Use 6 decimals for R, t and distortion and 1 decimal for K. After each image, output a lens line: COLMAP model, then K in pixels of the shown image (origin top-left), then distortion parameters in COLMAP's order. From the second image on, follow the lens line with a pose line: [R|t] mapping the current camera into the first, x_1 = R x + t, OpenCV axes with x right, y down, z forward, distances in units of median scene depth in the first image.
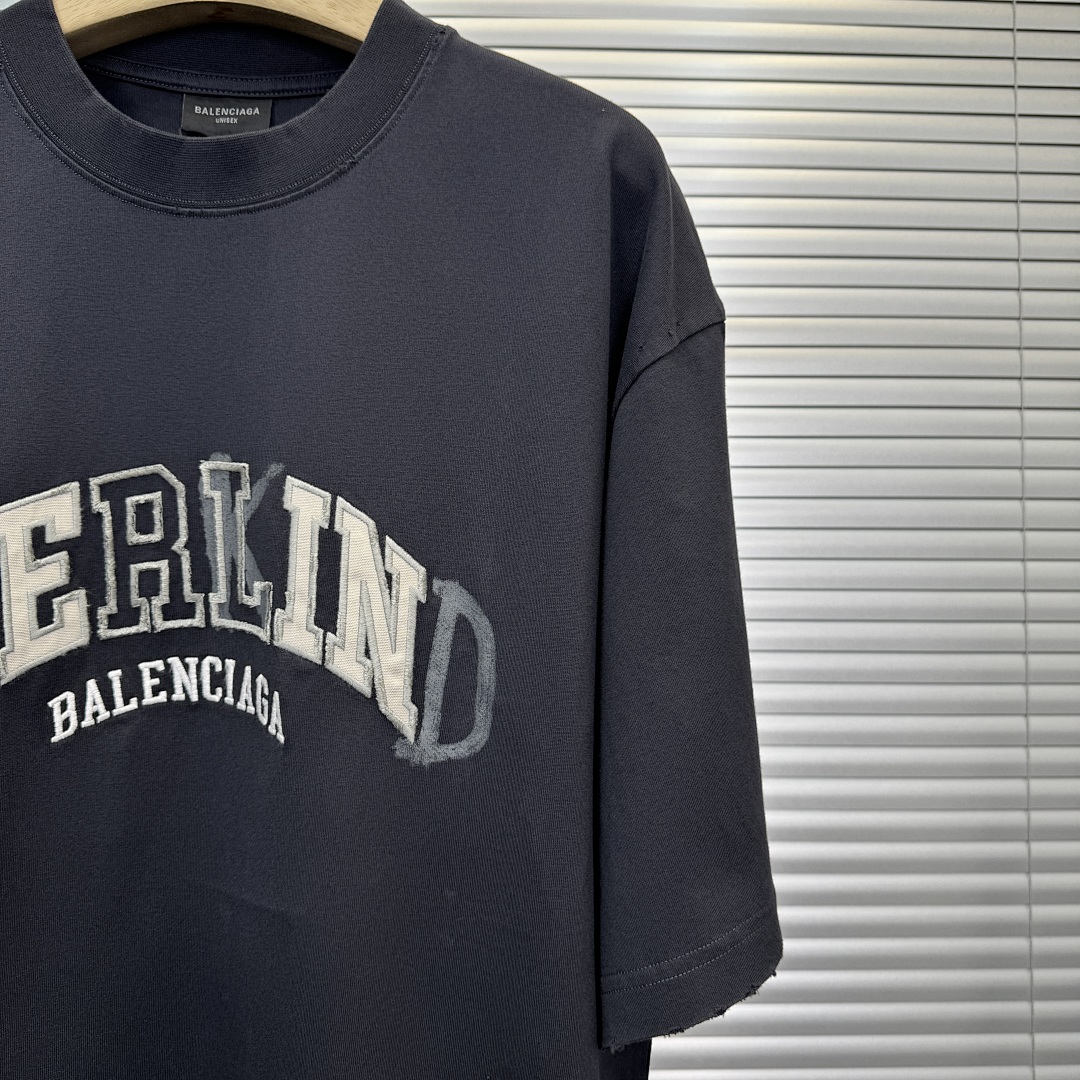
lens RADIAL K [[1049.1, 0, 540.0], [0, 1049.1, 540.0], [0, 0, 1]] dist [0.091839, -0.245333]
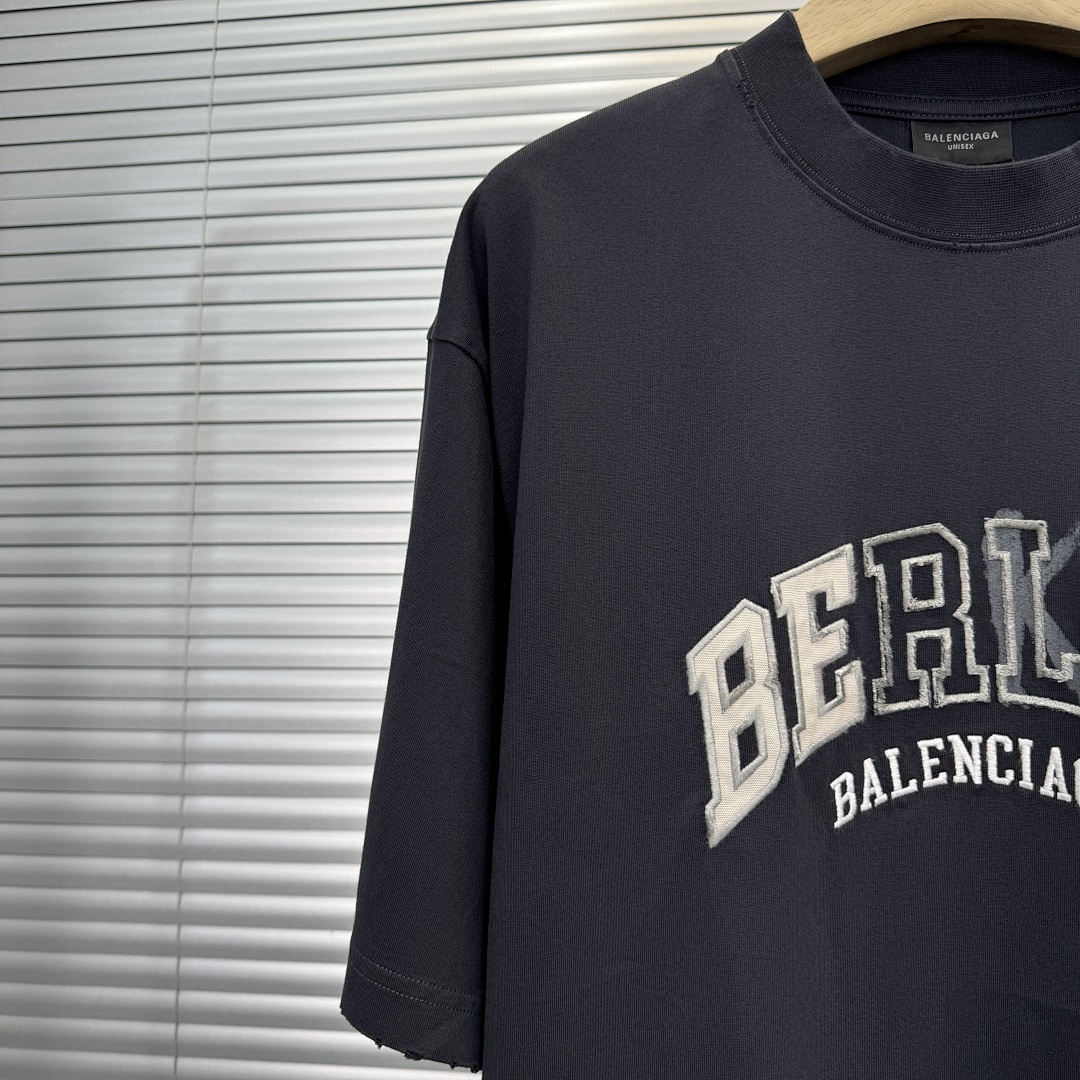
lens RADIAL K [[1049.1, 0, 540.0], [0, 1049.1, 540.0], [0, 0, 1]] dist [0.091839, -0.245333]
pose [[0.987685, -0.013647, -0.155857, -0.559610], [0.010204, 0.999686, -0.022872, -0.039665], [0.156120, 0.021000, 0.987515, 0.045201]]
